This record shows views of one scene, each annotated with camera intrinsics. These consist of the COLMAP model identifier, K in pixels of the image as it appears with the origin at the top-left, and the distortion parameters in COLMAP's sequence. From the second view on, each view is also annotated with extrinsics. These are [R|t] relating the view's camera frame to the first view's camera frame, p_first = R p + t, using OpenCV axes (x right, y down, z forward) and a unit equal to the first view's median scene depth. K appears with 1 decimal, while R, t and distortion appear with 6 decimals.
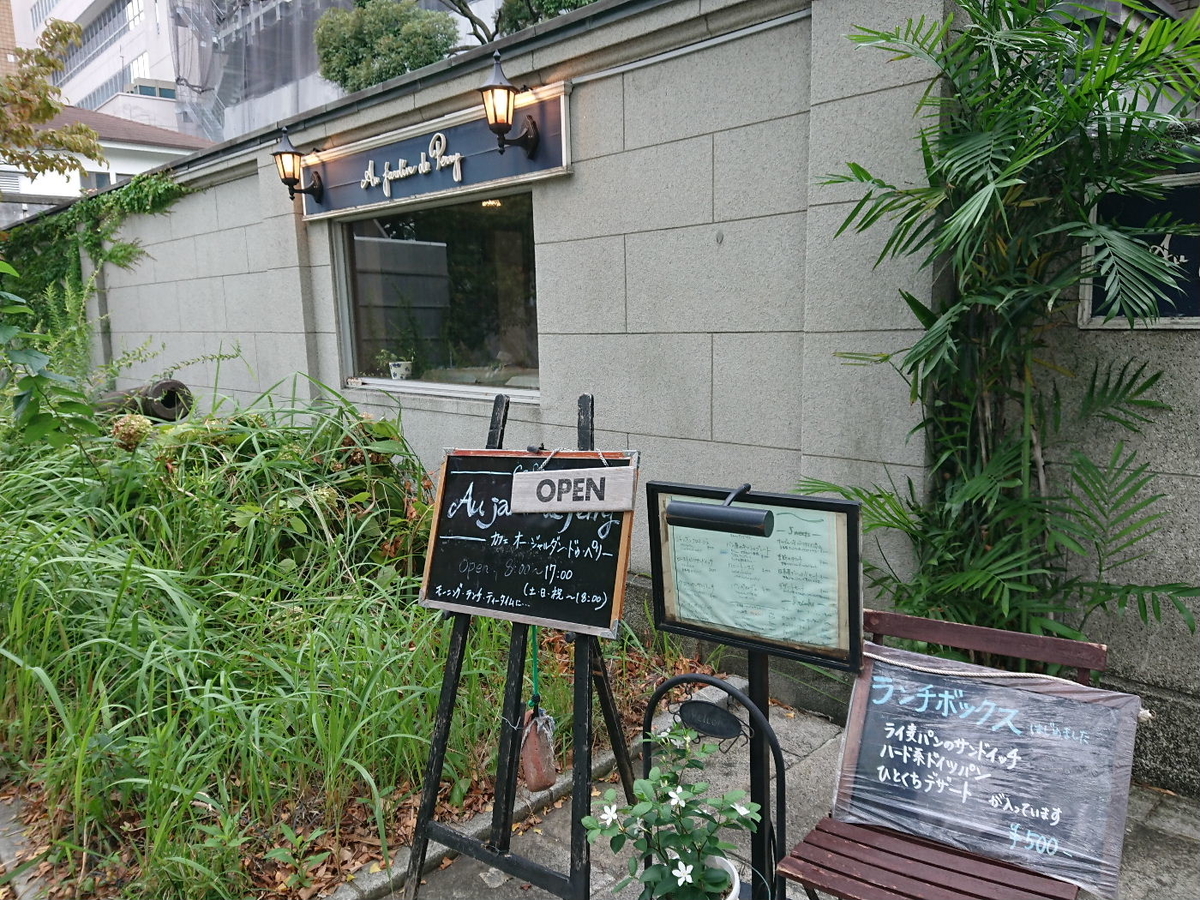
lens RADIAL K [[890.1, 0, 600.0], [0, 890.1, 450.0], [0, 0, 1]] dist [0.220374, -0.370324]
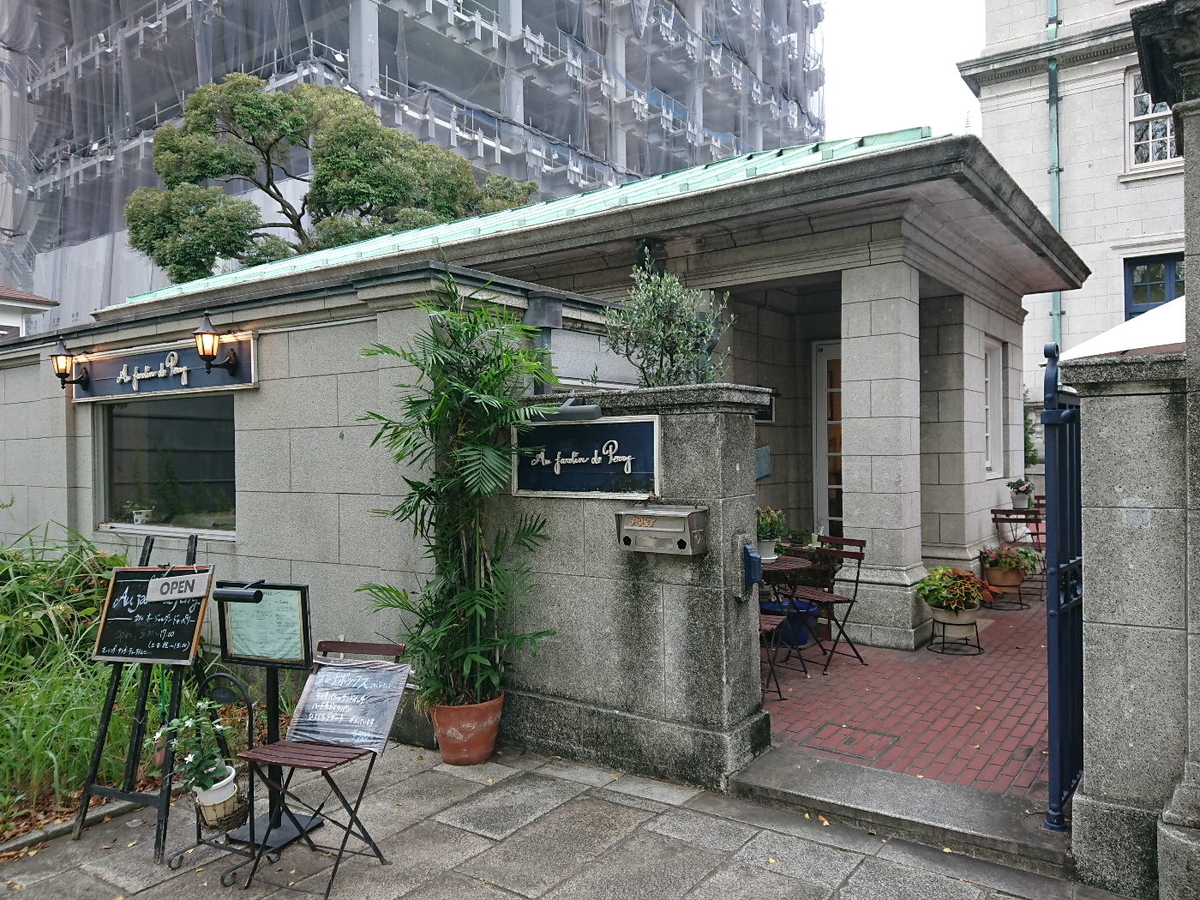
lens RADIAL K [[887.7, 0, 600.0], [0, 887.7, 450.0], [0, 0, 1]] dist [0.161441, -0.236956]
pose [[0.983894, 0.009122, 0.178518, 0.255709], [0.017989, 0.988574, -0.149660, 0.032286], [-0.177843, 0.150461, 0.972488, -0.536765]]
